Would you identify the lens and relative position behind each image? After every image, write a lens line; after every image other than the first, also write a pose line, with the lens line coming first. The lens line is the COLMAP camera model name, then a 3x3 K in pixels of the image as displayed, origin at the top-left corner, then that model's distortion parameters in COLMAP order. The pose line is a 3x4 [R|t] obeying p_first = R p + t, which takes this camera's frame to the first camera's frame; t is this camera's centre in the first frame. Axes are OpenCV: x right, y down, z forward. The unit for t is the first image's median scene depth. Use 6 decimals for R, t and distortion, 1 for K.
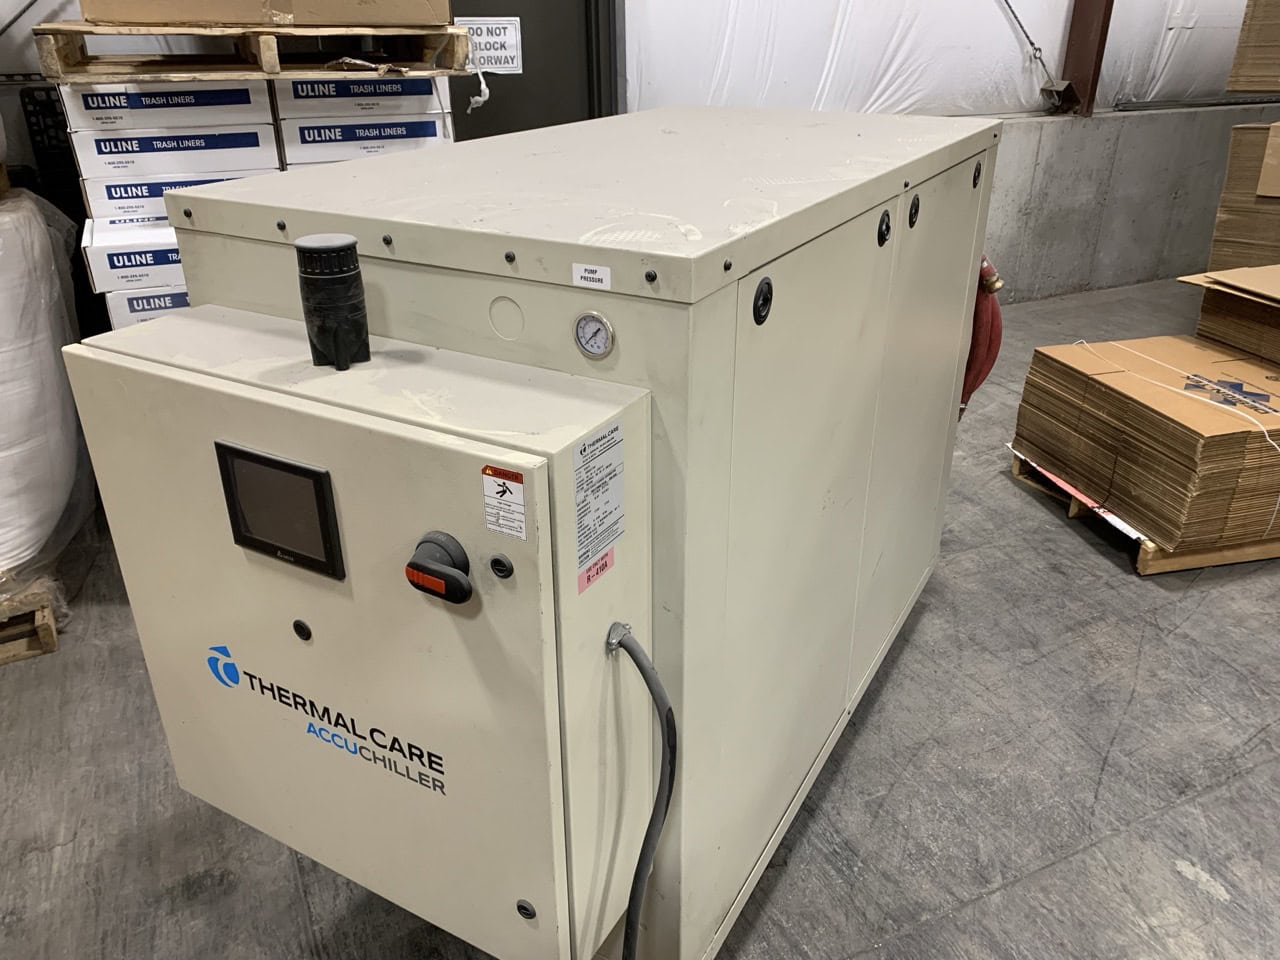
lens RADIAL K [[970.2, 0, 673.4], [0, 970.2, 446.2], [0, 0, 1]] dist [0.056946, -0.073968]
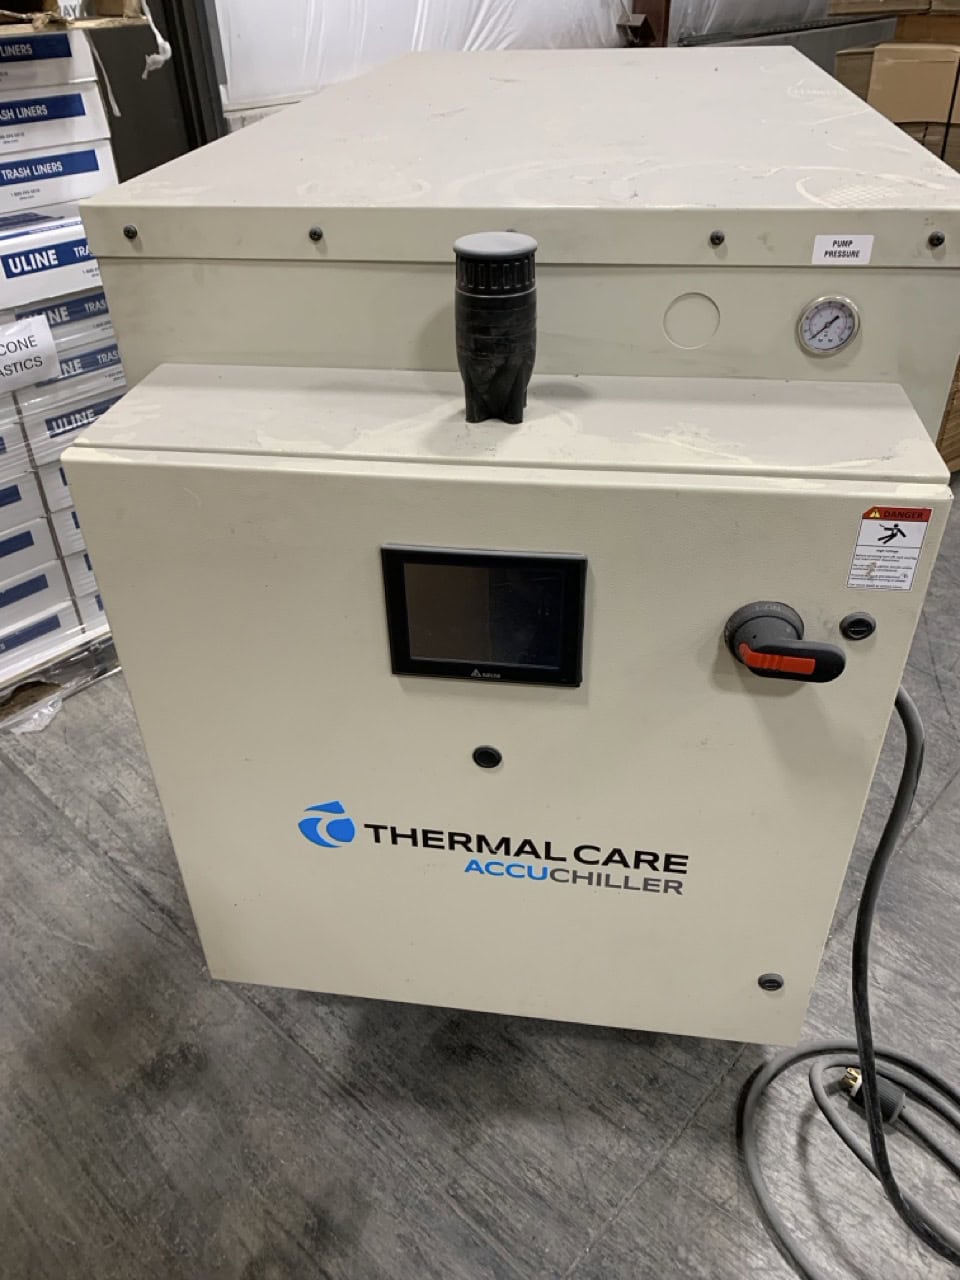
lens RADIAL K [[970.2, 0, 479.2], [0, 970.2, 611.5], [0, 0, 1]] dist [0.056946, -0.073968]
pose [[0.935926, -0.214623, 0.279247, -0.584093], [0.163511, 0.967034, 0.195215, -0.084518], [-0.311939, -0.137047, 0.940166, 0.270971]]
